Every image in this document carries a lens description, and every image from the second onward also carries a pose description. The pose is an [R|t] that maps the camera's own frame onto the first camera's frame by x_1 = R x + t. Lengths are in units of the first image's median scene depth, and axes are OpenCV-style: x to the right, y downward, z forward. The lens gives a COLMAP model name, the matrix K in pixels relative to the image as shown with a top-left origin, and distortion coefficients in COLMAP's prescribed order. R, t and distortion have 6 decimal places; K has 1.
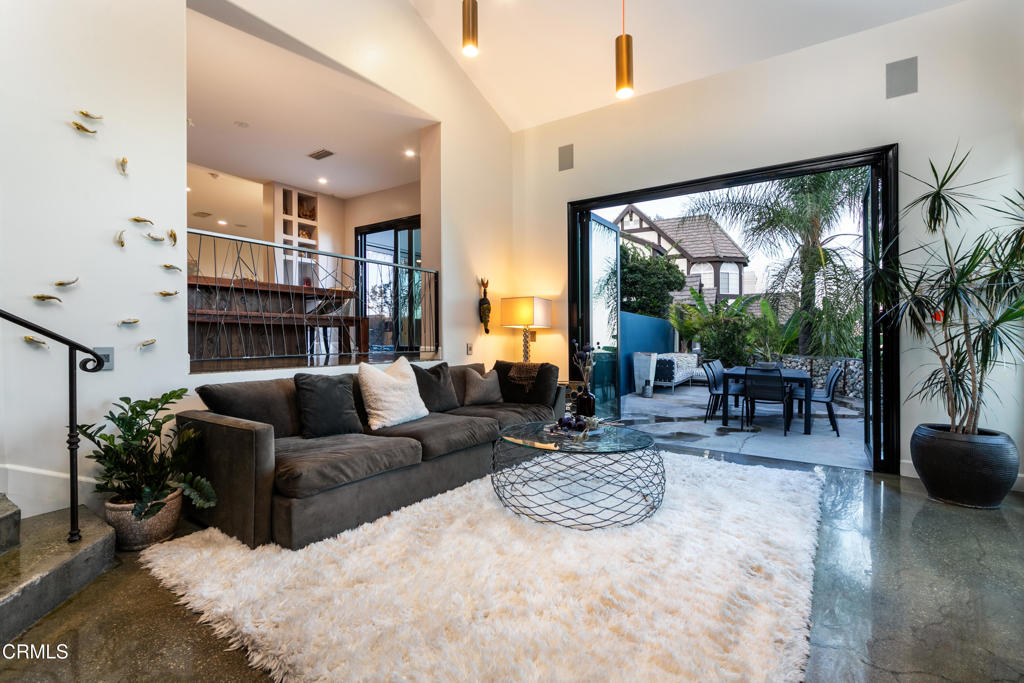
lens RADIAL K [[469.9, 0, 512.0], [0, 469.9, 341.5], [0, 0, 1]] dist [-0.000872, -0.000048]
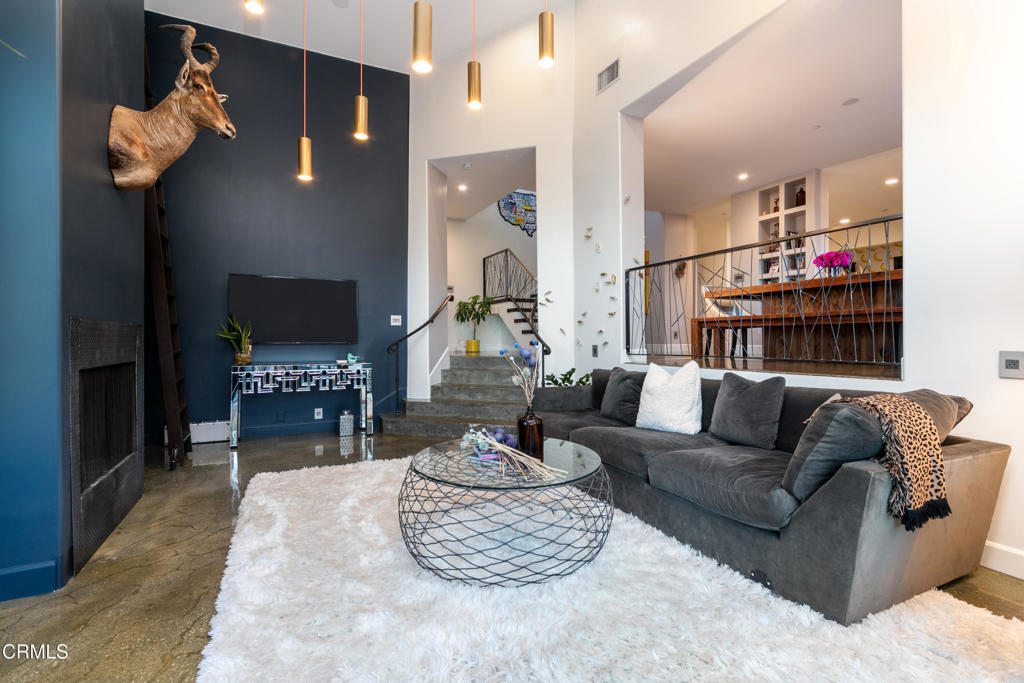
lens RADIAL K [[469.9, 0, 512.0], [0, 469.9, 341.5], [0, 0, 1]] dist [-0.000872, -0.000048]
pose [[-0.476748, 0.005457, -0.879023, 0.644730], [-0.004325, 0.999954, 0.008554, -0.010330], [0.879030, 0.007880, -0.476702, 1.031302]]
